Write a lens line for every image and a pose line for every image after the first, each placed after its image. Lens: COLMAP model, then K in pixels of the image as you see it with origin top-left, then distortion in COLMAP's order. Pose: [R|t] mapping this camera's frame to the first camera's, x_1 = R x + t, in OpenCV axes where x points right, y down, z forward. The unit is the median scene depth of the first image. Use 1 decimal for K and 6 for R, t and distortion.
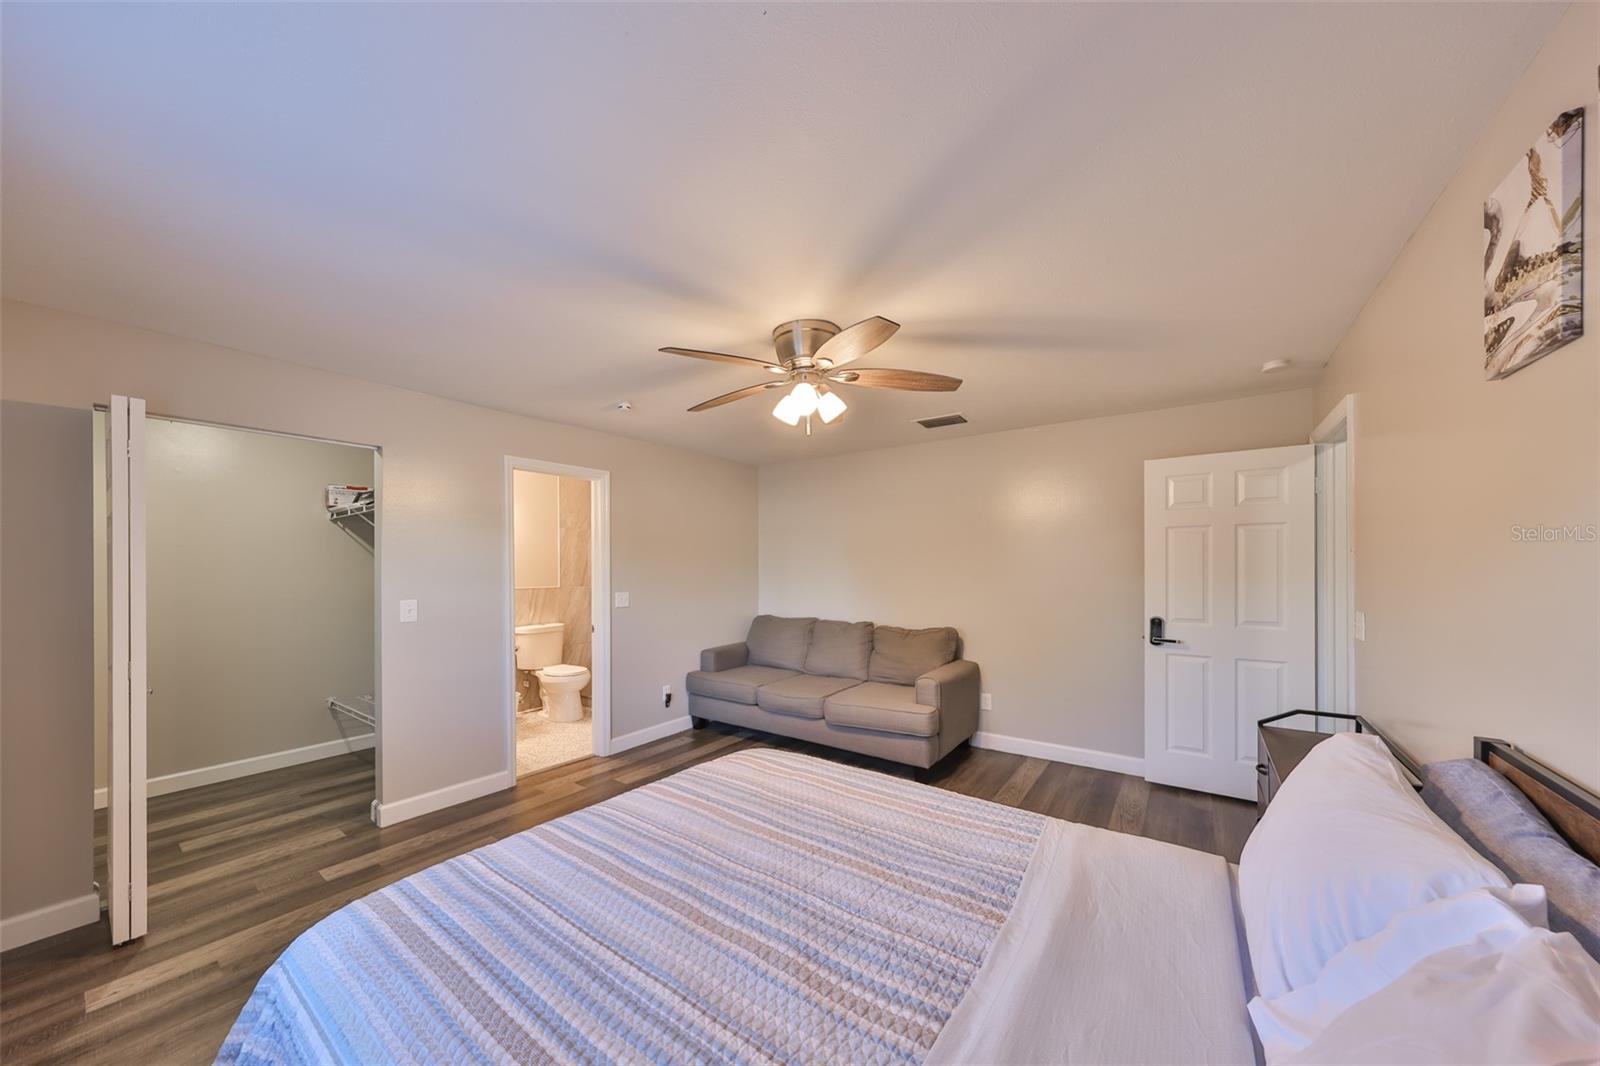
lens RADIAL K [[529.4, 0, 804.5], [0, 529.4, 567.0], [0, 0, 1]] dist [-0.000396, -0.000034]
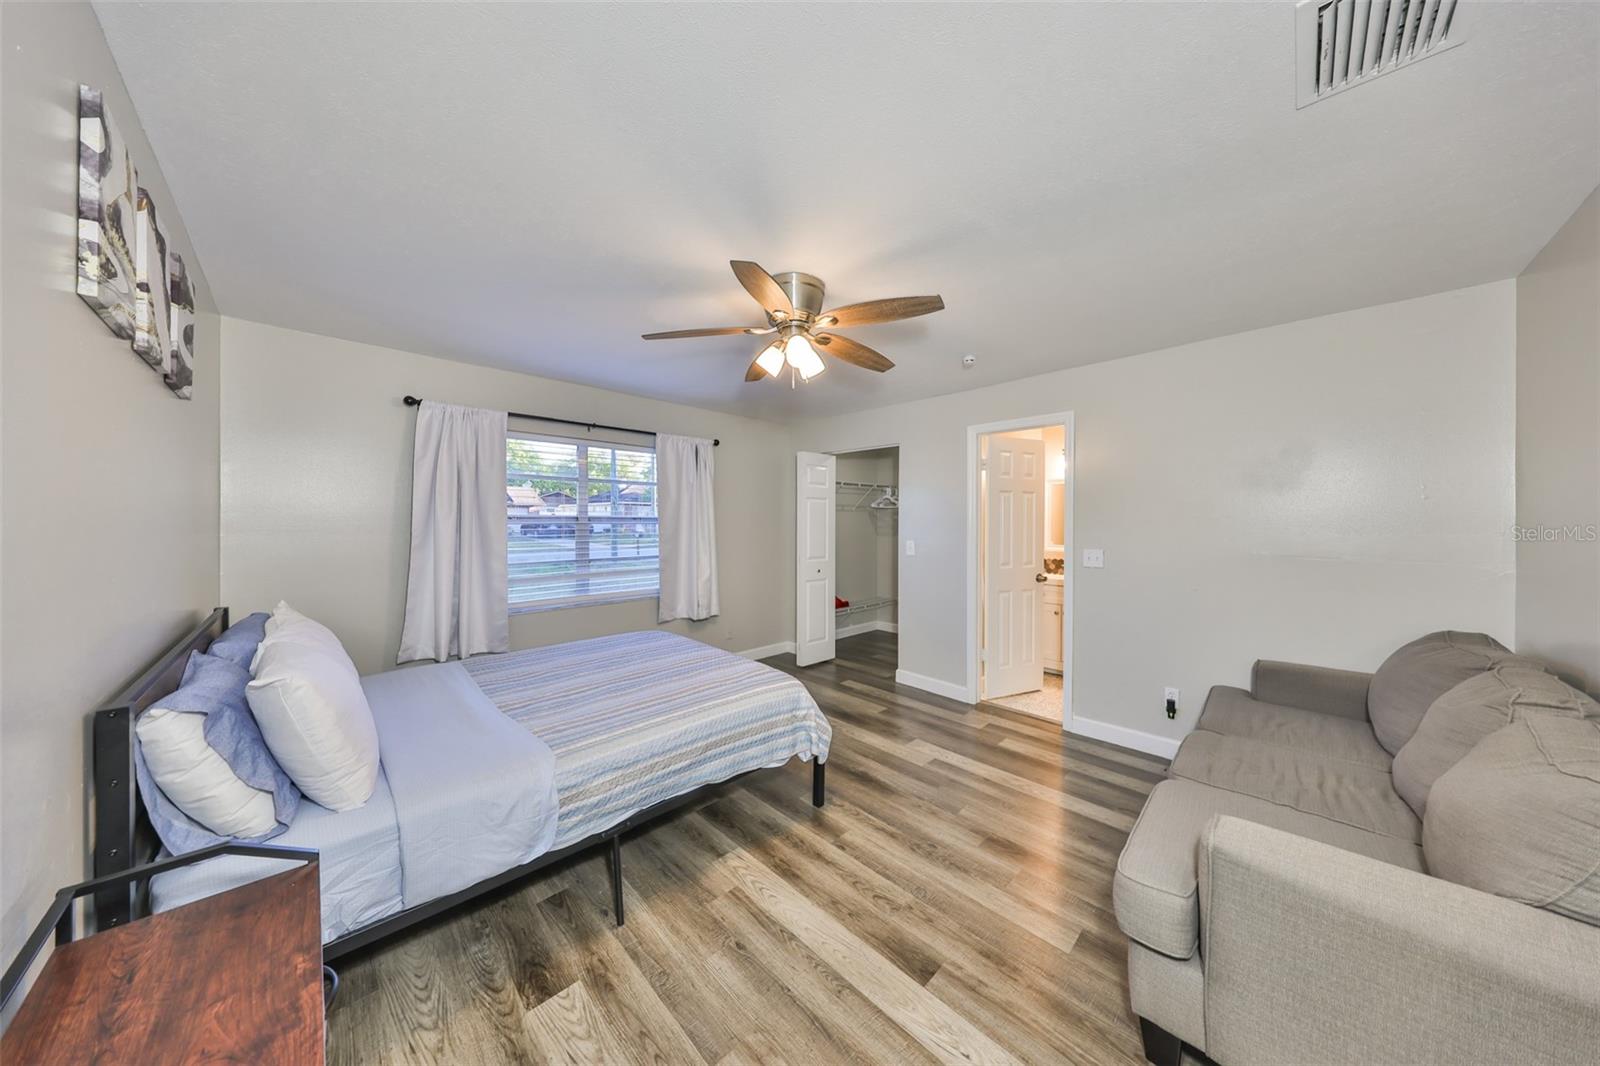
lens RADIAL K [[495.5, 0, 794.5], [0, 495.5, 525.5], [0, 0, 1]] dist [-0.001436, -0.000085]
pose [[-0.181862, 0.010744, -0.983265, 0.611745], [-0.001242, 0.999937, 0.011156, 0.001502], [0.983323, 0.003250, -0.181837, 0.802339]]
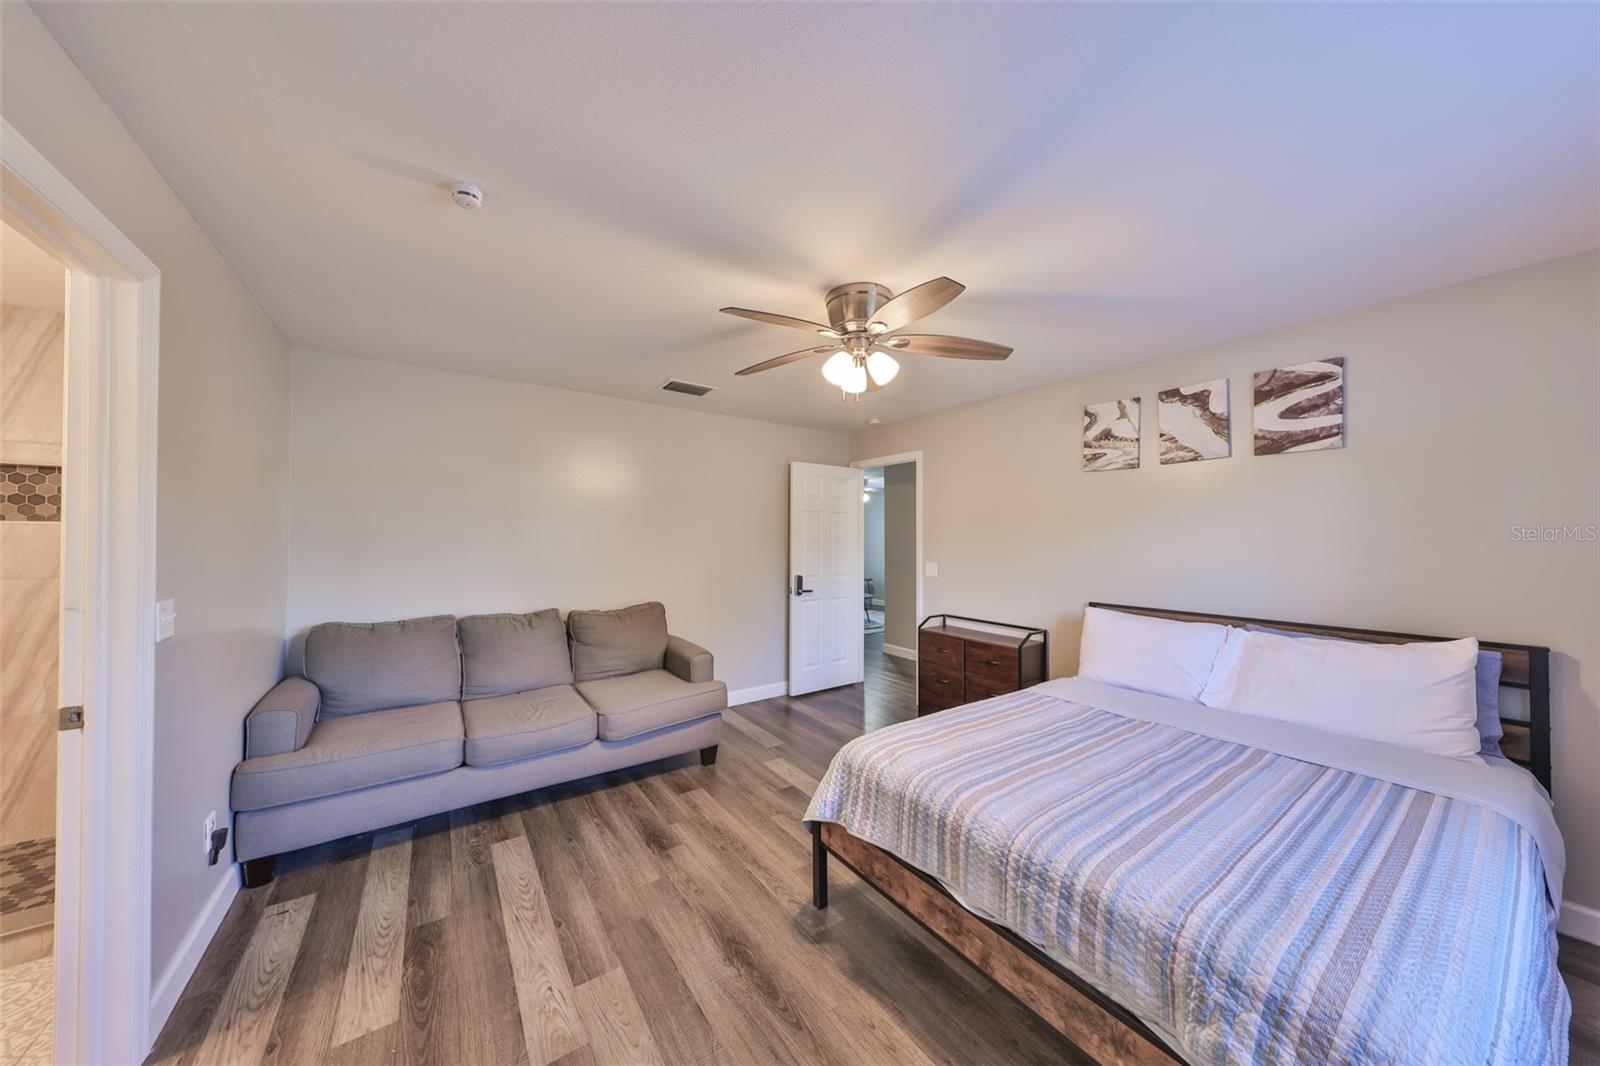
lens RADIAL K [[530.5, 0, 798.1], [0, 530.5, 534.0], [0, 0, 1]] dist [0.002207, 0.000371]
pose [[0.336973, 0.011963, 0.941438, -0.650694], [-0.003192, 0.999928, -0.011564, 0.003110], [-0.941509, 0.000892, 0.336987, 0.533265]]
